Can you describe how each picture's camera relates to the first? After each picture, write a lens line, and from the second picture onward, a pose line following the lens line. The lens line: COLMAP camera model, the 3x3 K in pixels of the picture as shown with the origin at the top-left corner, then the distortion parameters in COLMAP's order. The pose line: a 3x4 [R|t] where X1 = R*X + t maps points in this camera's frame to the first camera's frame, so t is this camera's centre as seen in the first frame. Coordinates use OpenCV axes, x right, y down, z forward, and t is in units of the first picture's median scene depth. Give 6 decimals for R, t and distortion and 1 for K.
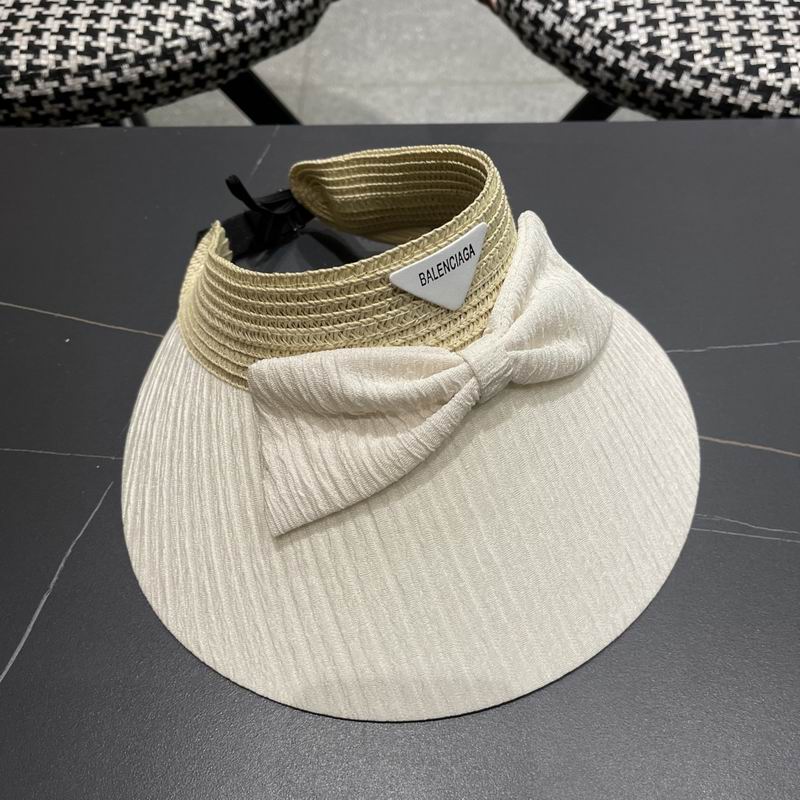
lens RADIAL K [[829.8, 0, 400.2], [0, 829.8, 413.6], [0, 0, 1]] dist [0.015120, 0.000000]
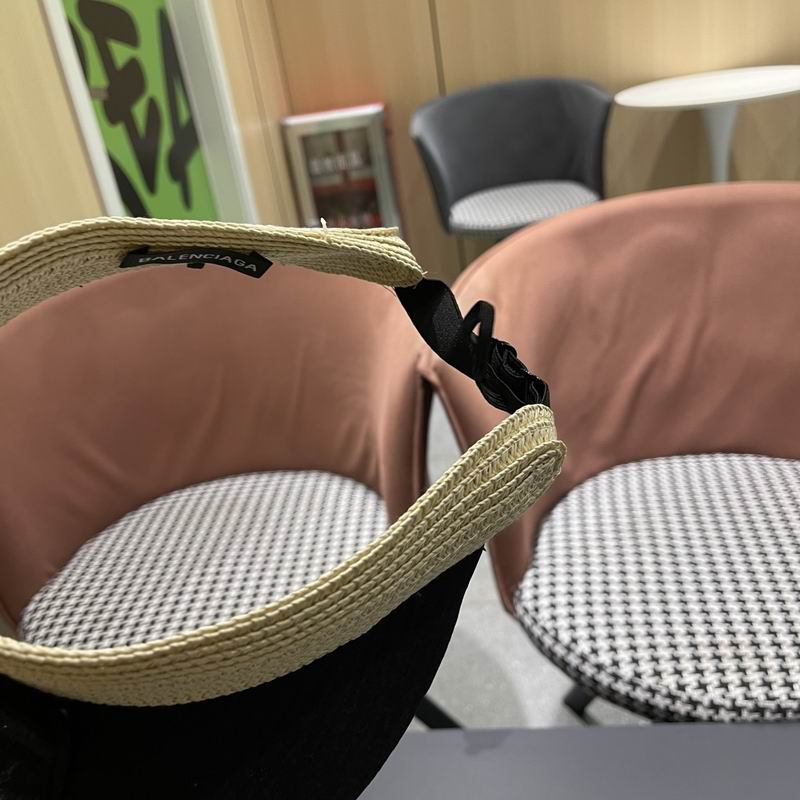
lens RADIAL K [[829.8, 0, 406.7], [0, 829.8, 402.7], [0, 0, 1]] dist [0.015120, 0.000000]
pose [[0.989624, -0.070695, -0.125090, 0.149326], [0.001380, 0.875223, -0.483718, -0.131729], [0.143678, 0.478526, 0.866239, -0.541865]]
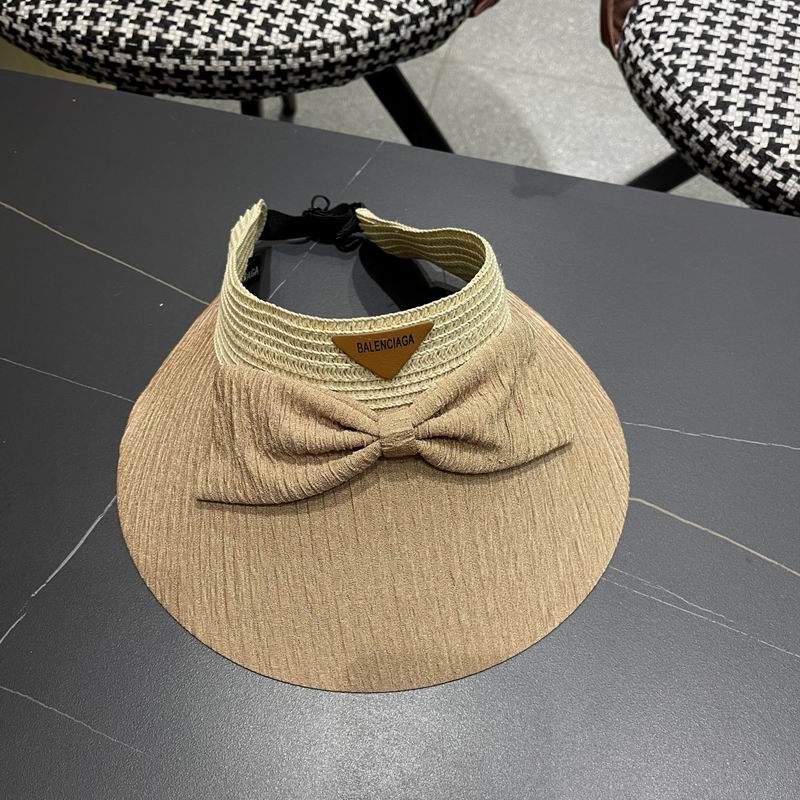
lens RADIAL K [[829.8, 0, 398.9], [0, 829.8, 412.6], [0, 0, 1]] dist [0.015120, 0.000000]
pose [[0.970118, 0.221975, -0.097971, 0.058681], [-0.215300, 0.973720, 0.074260, -0.075300], [0.111880, -0.050948, 0.992415, -0.108645]]
